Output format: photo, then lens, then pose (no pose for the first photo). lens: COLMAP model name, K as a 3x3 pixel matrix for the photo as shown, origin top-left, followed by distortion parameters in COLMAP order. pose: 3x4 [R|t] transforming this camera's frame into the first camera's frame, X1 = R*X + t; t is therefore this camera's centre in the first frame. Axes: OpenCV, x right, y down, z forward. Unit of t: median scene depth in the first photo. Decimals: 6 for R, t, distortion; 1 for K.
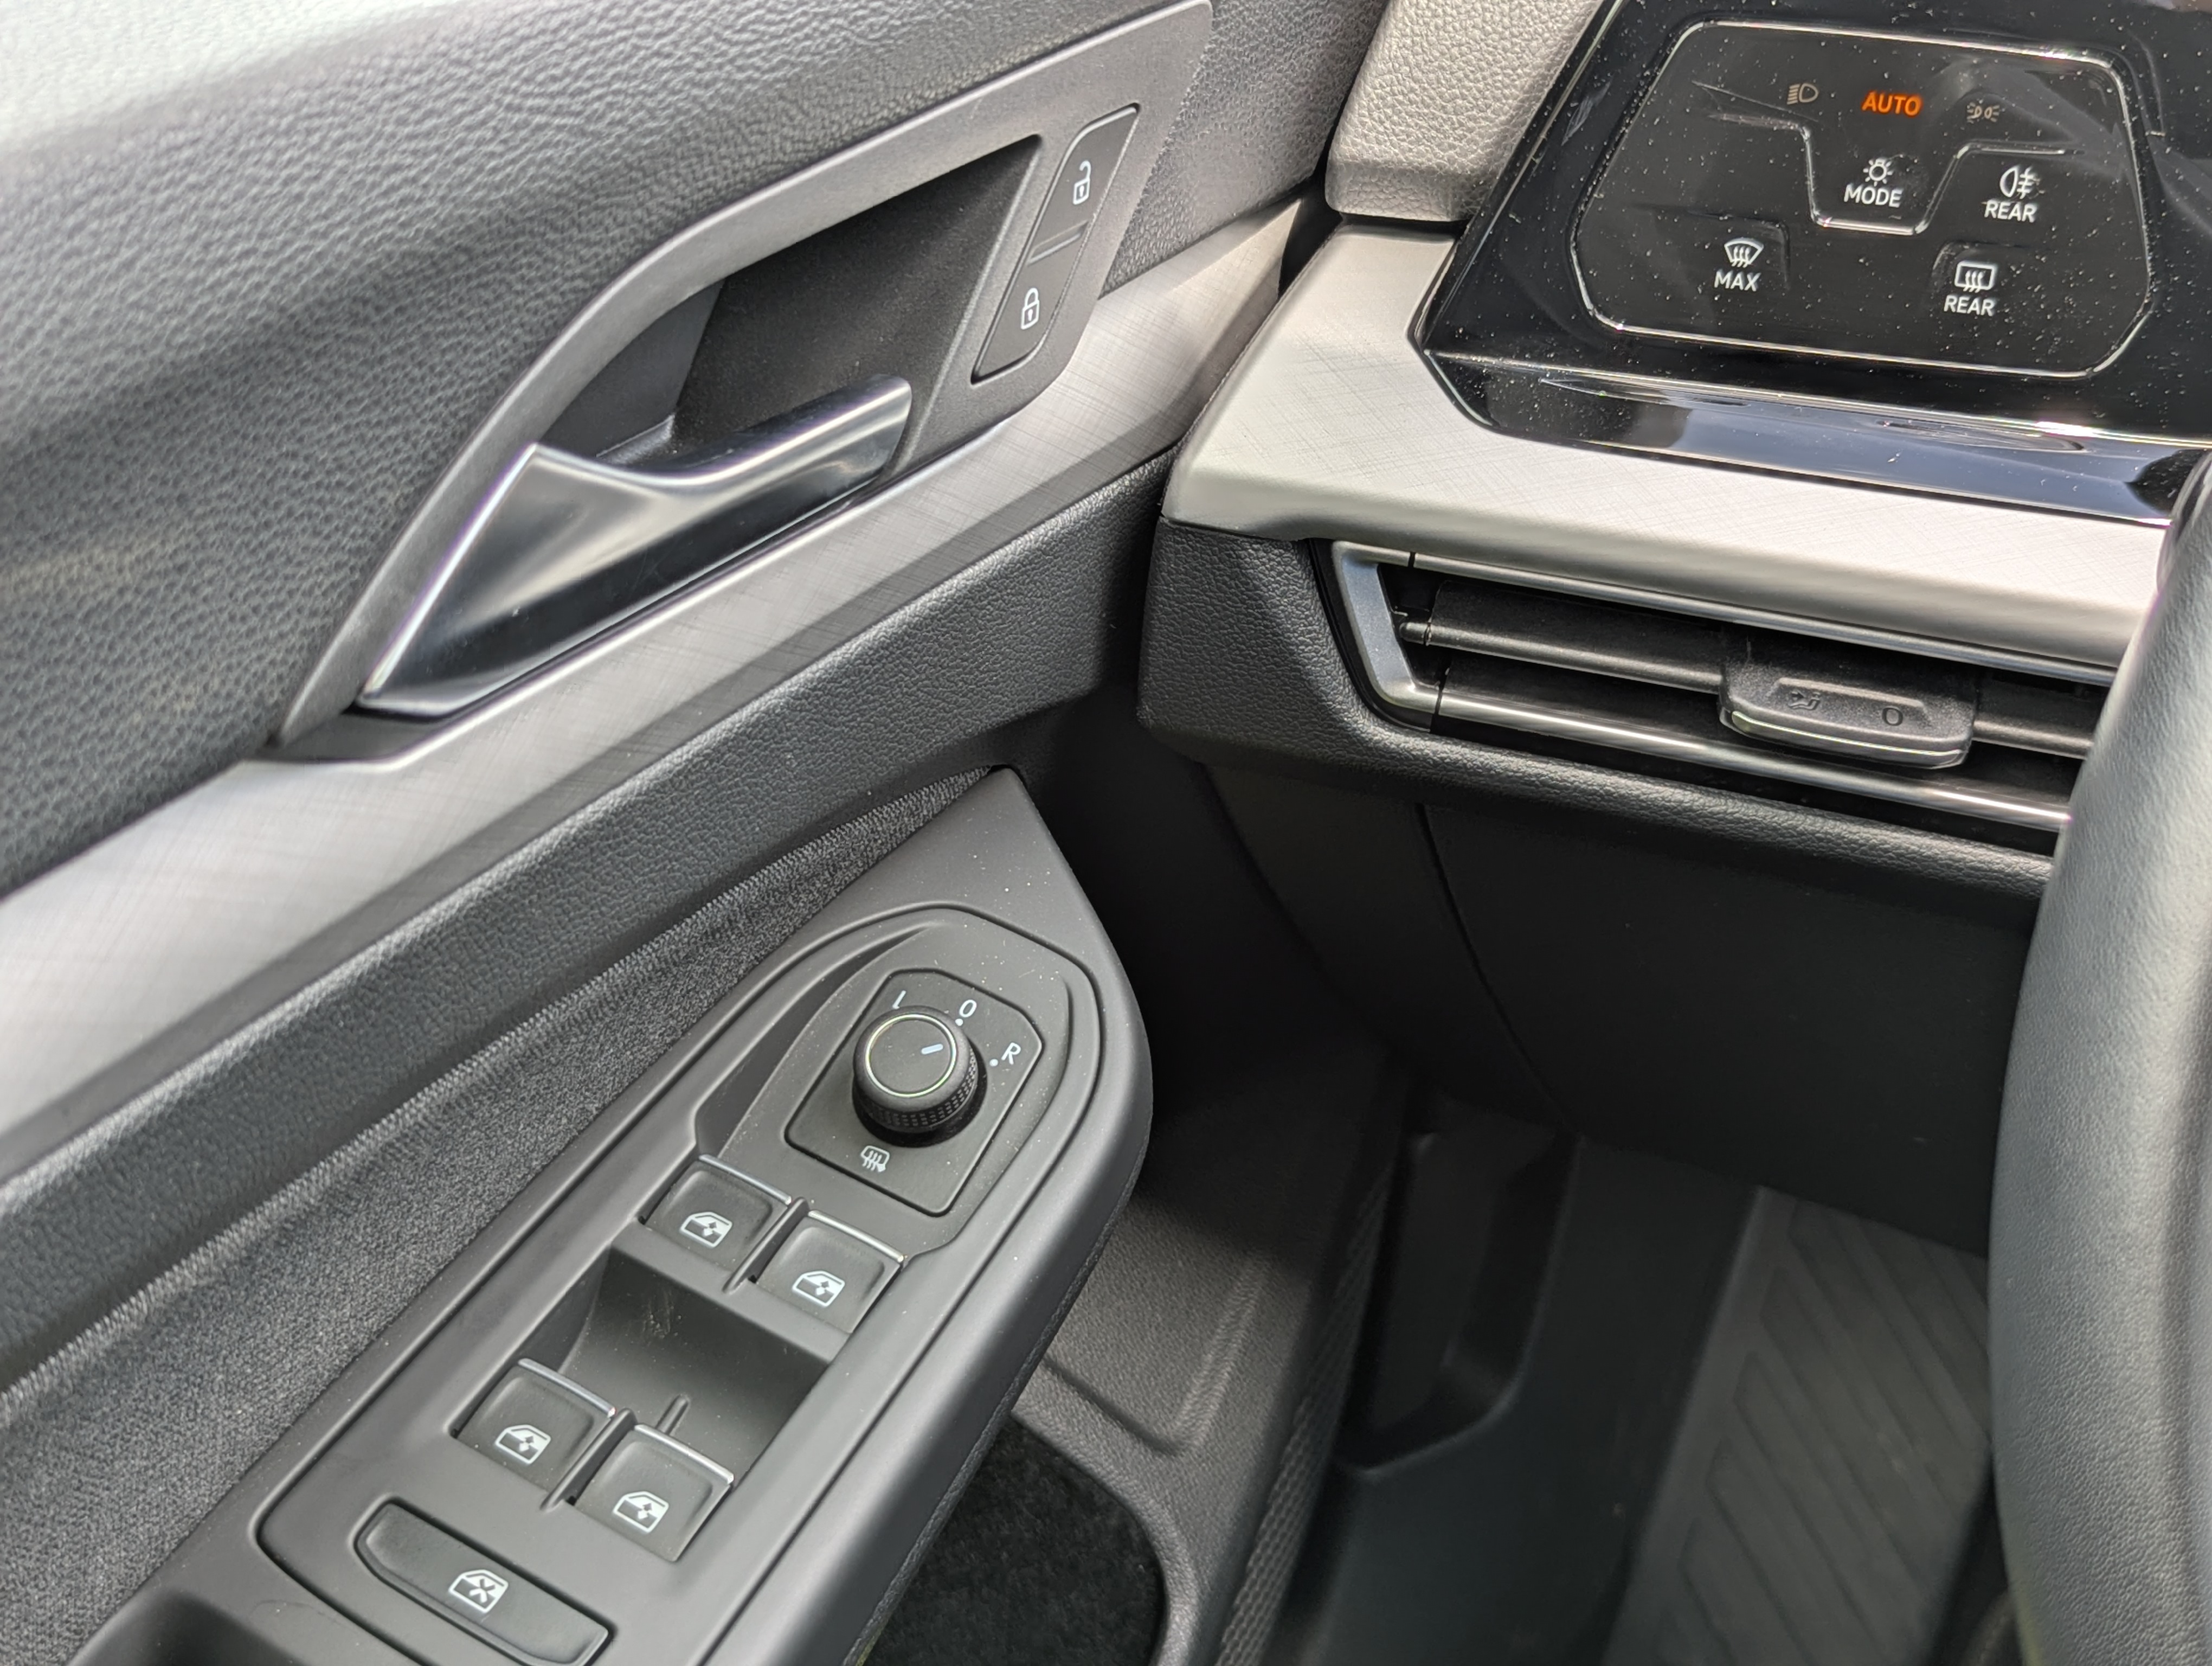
lens RADIAL K [[2107.9, 0, 1127.8], [0, 2107.9, 813.7], [0, 0, 1]] dist [0.027825, 0.008998]
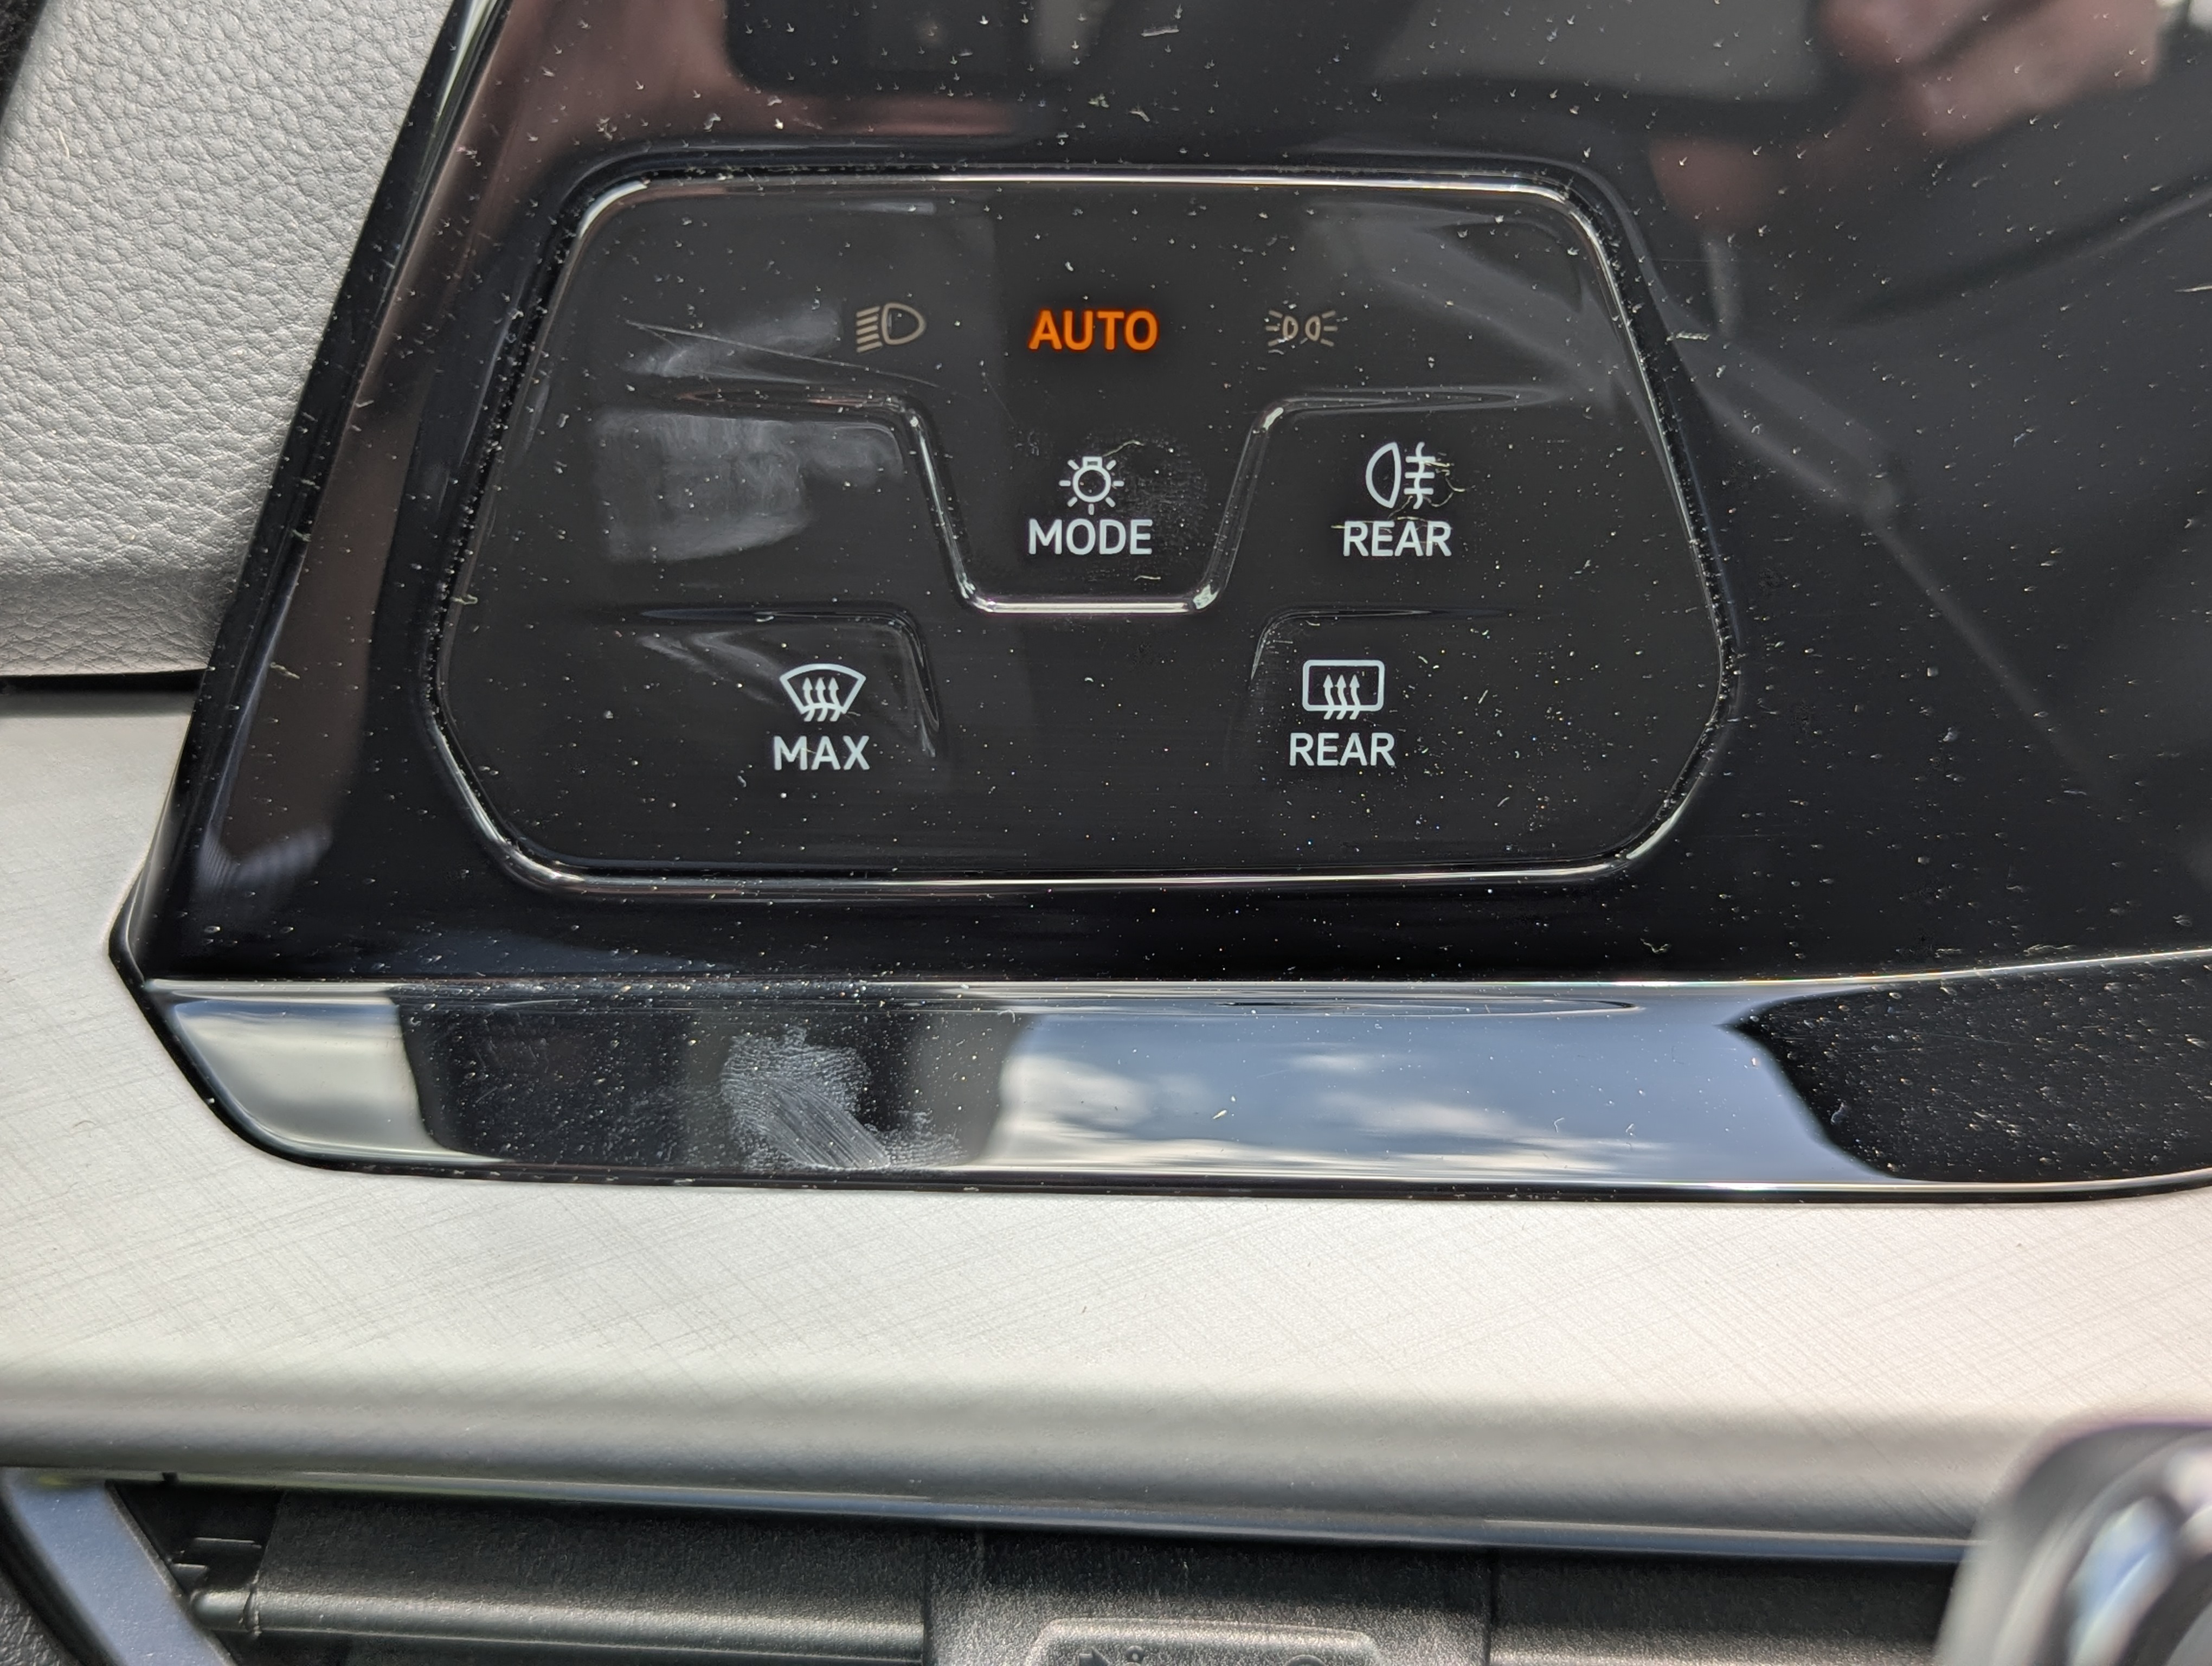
lens RADIAL K [[1789.1, 0, 1016.5], [0, 1789.1, 832.3], [0, 0, 1]] dist [0.076911, -0.125142]
pose [[0.990169, -0.121777, 0.068814, 0.300894], [0.124966, 0.991180, -0.044100, -0.214364], [-0.062836, 0.052266, 0.996654, 0.628220]]
